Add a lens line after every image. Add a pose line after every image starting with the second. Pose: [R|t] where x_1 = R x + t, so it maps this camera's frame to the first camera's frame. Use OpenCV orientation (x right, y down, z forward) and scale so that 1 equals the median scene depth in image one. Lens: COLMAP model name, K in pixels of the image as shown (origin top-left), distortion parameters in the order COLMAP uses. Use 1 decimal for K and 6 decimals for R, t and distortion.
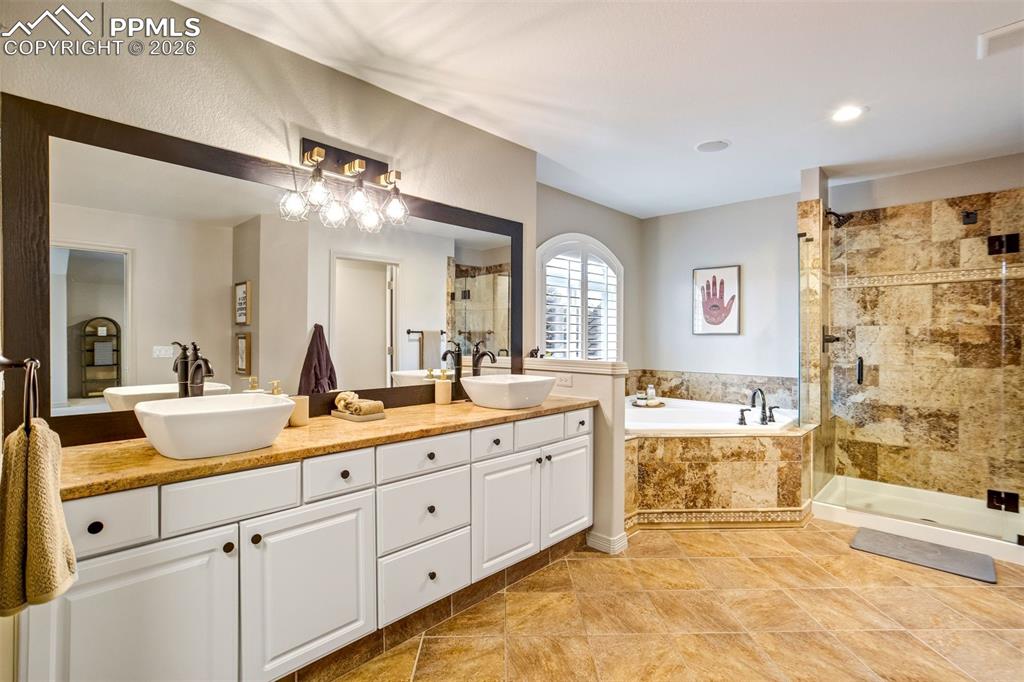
lens RADIAL K [[475.3, 0, 513.0], [0, 475.3, 343.0], [0, 0, 1]] dist [-0.036448, 0.018316]
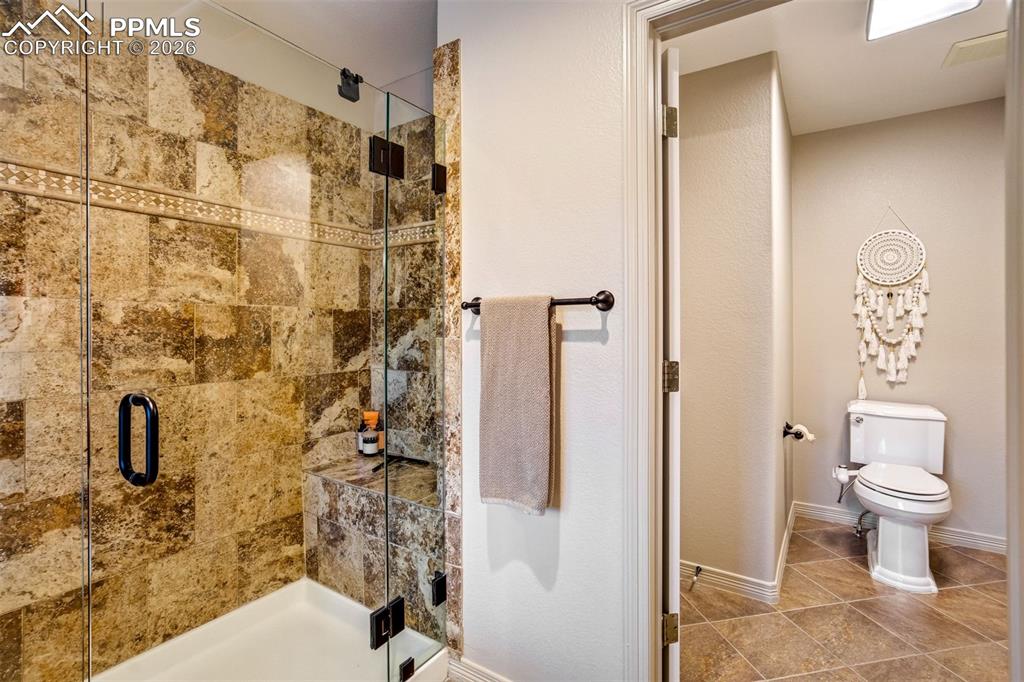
lens RADIAL K [[485.9, 0, 510.5], [0, 485.9, 324.5], [0, 0, 1]] dist [-0.036468, 0.017542]
pose [[-0.190098, 0.000742, 0.981765, 0.339993], [0.013397, 0.999909, 0.001838, -0.010386], [-0.981674, 0.013502, -0.190090, 0.712141]]
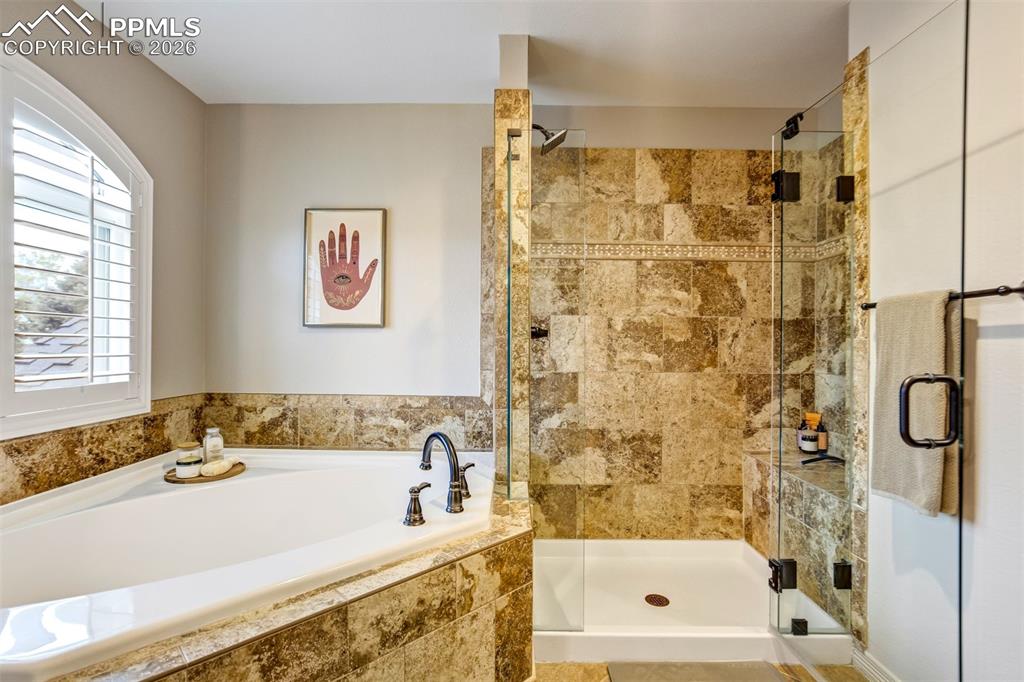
lens RADIAL K [[475.3, 0, 513.0], [0, 475.3, 343.0], [0, 0, 1]] dist [-0.036448, 0.018316]
pose [[0.718075, 0.004046, 0.695954, 0.230540], [0.003627, 0.999948, -0.009555, 0.010643], [-0.695956, 0.009385, 0.718023, 0.582108]]
